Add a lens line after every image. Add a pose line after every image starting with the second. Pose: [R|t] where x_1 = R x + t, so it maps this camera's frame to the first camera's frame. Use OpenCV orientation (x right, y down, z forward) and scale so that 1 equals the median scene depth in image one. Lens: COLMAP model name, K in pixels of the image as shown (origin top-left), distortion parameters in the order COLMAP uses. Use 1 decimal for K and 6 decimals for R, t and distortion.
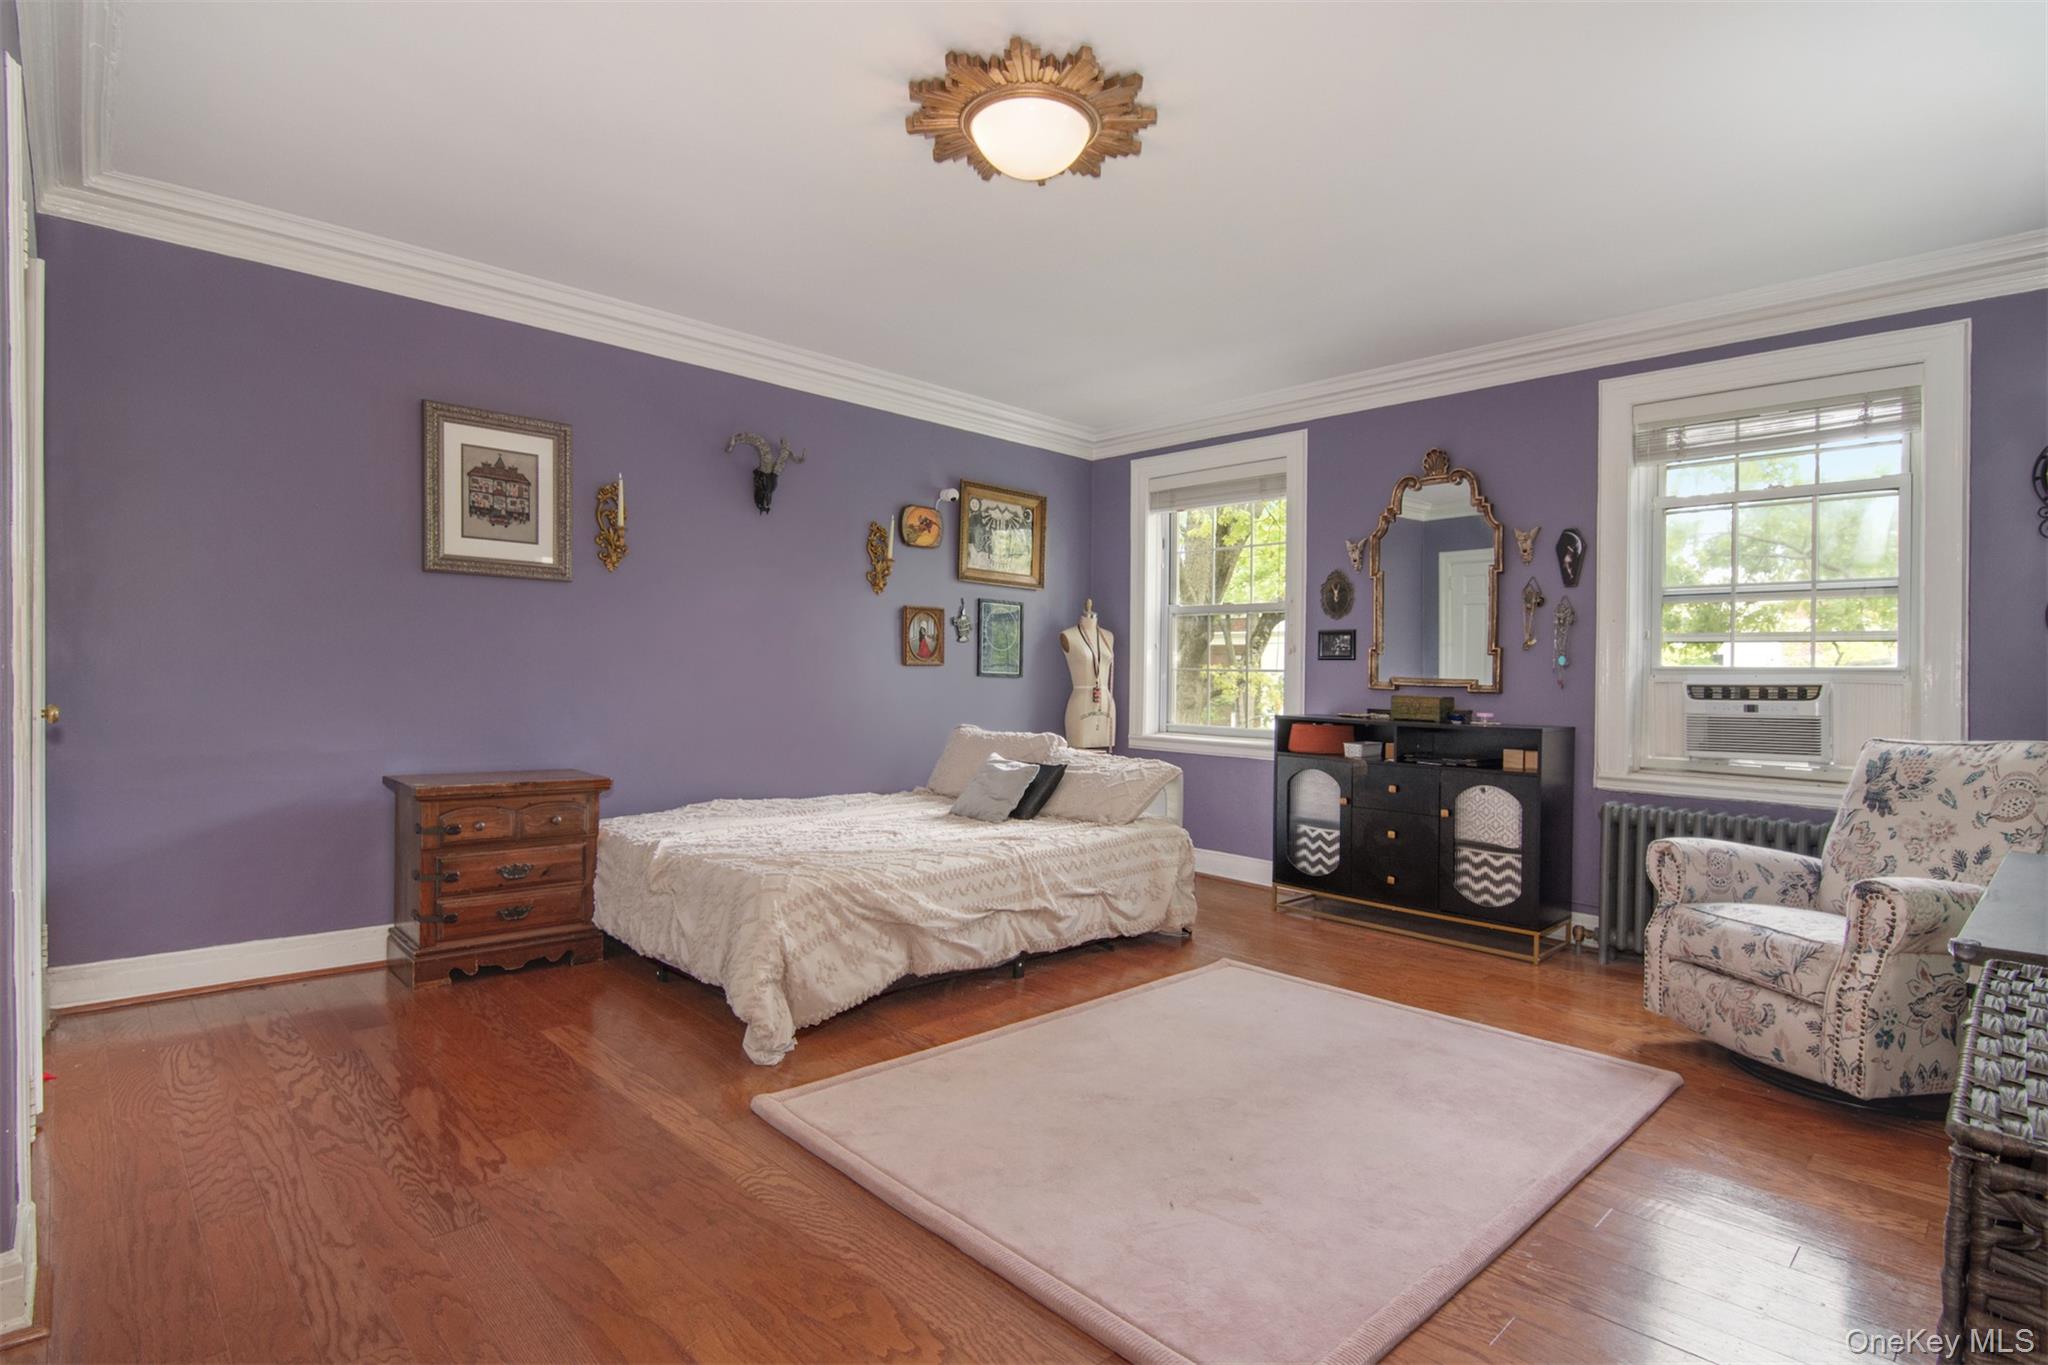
lens RADIAL K [[1025.1, 0, 1014.0], [0, 1025.1, 684.3], [0, 0, 1]] dist [0.000350, -0.001292]
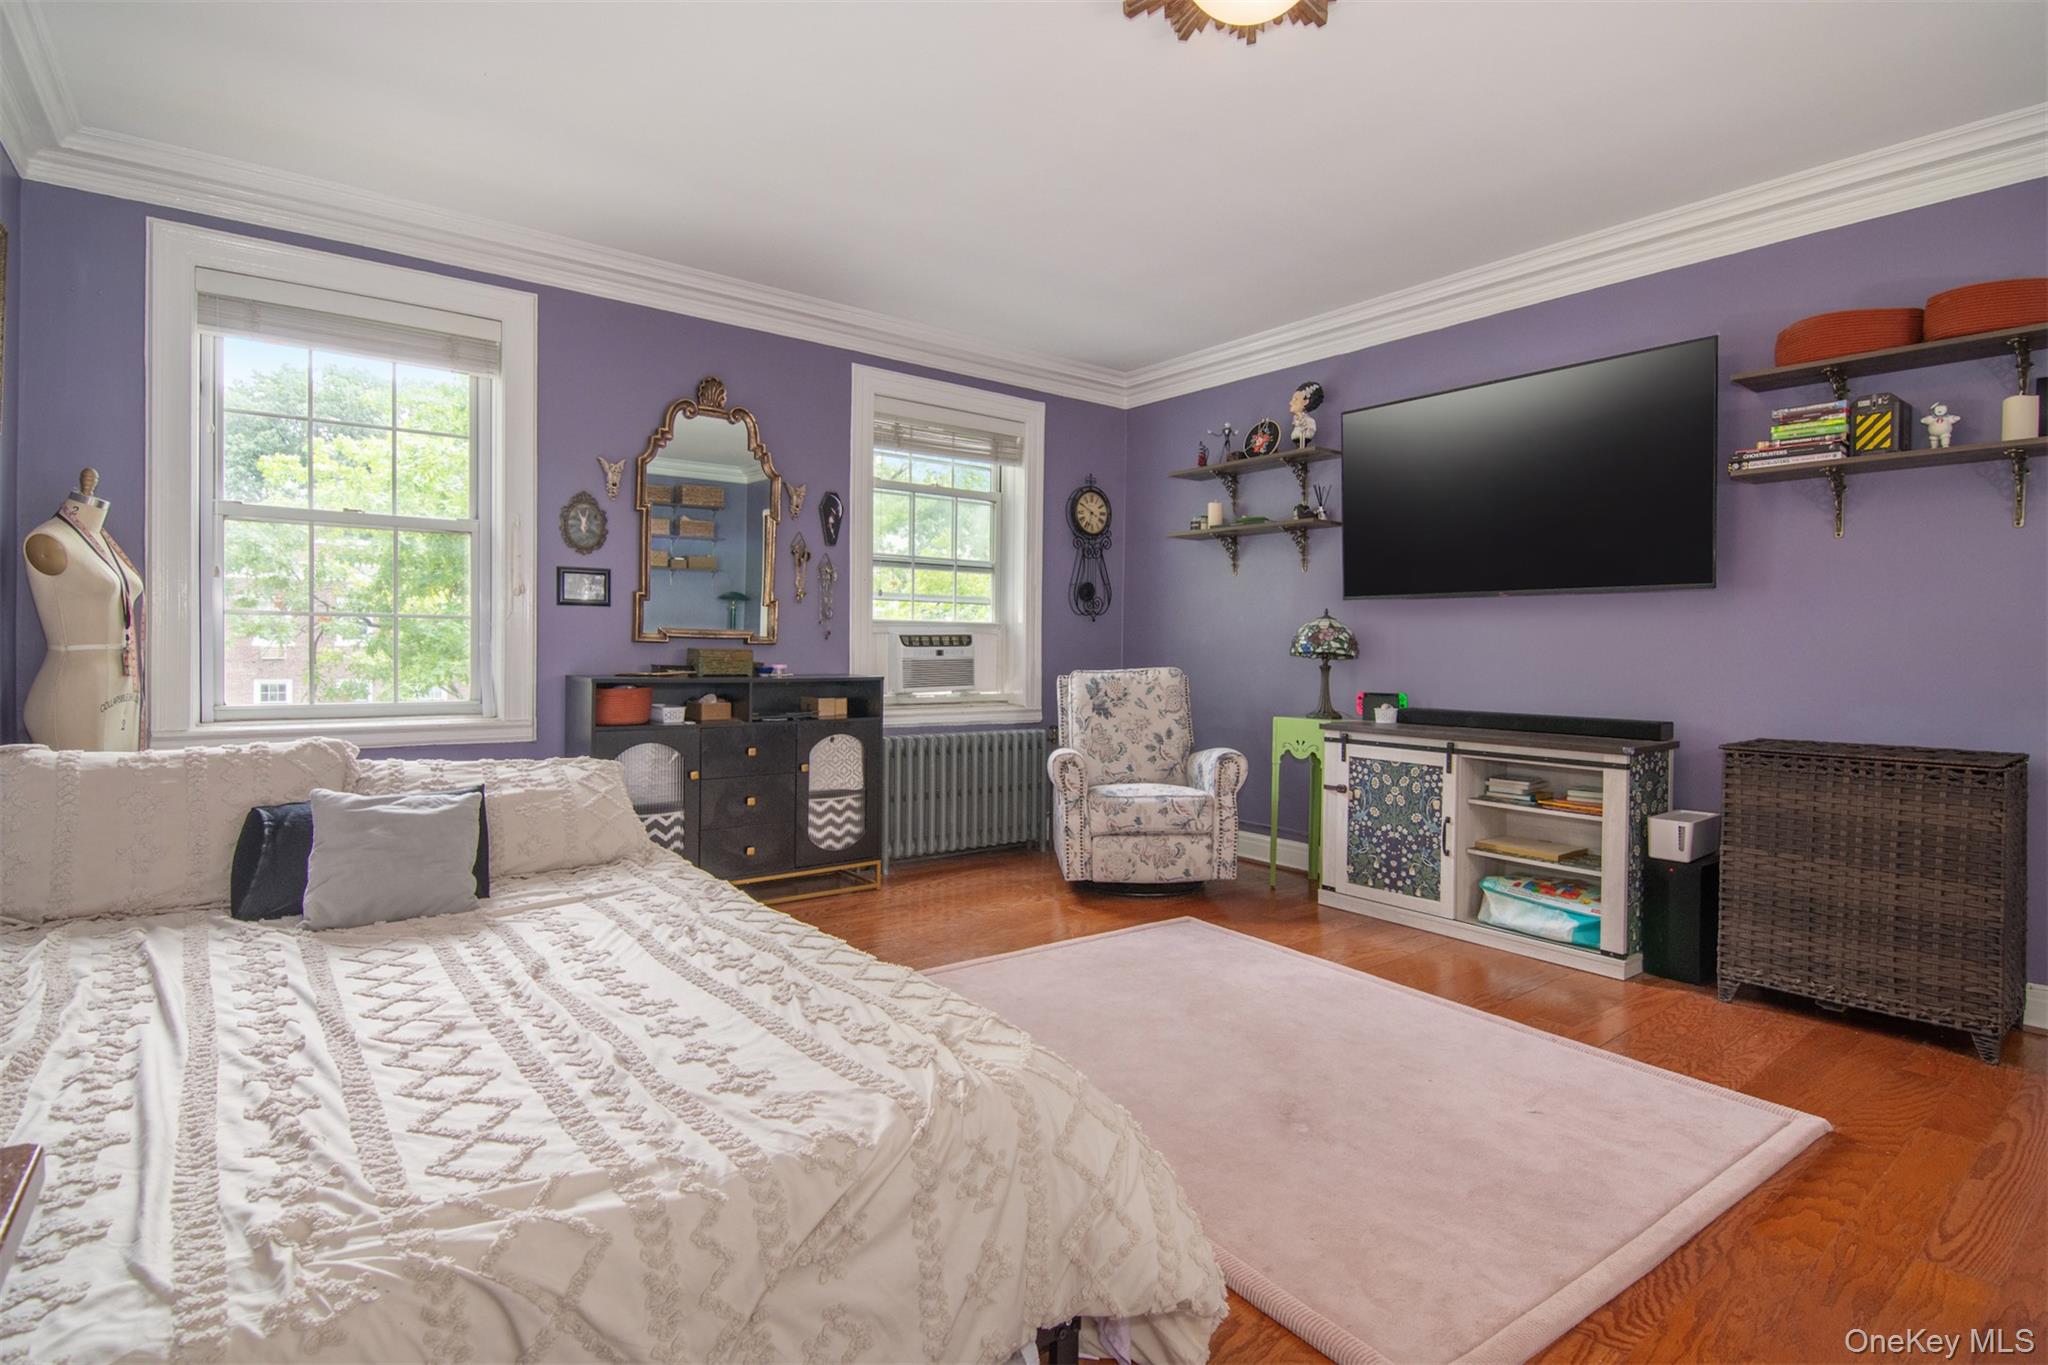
lens RADIAL K [[1015.6, 0, 1024.9], [0, 1015.6, 671.7], [0, 0, 1]] dist [-0.000078, -0.001484]
pose [[0.101039, -0.046771, 0.993782, -0.552029], [-0.004162, 0.998866, 0.047433, -0.014193], [-0.994874, -0.008929, 0.100730, 0.734547]]
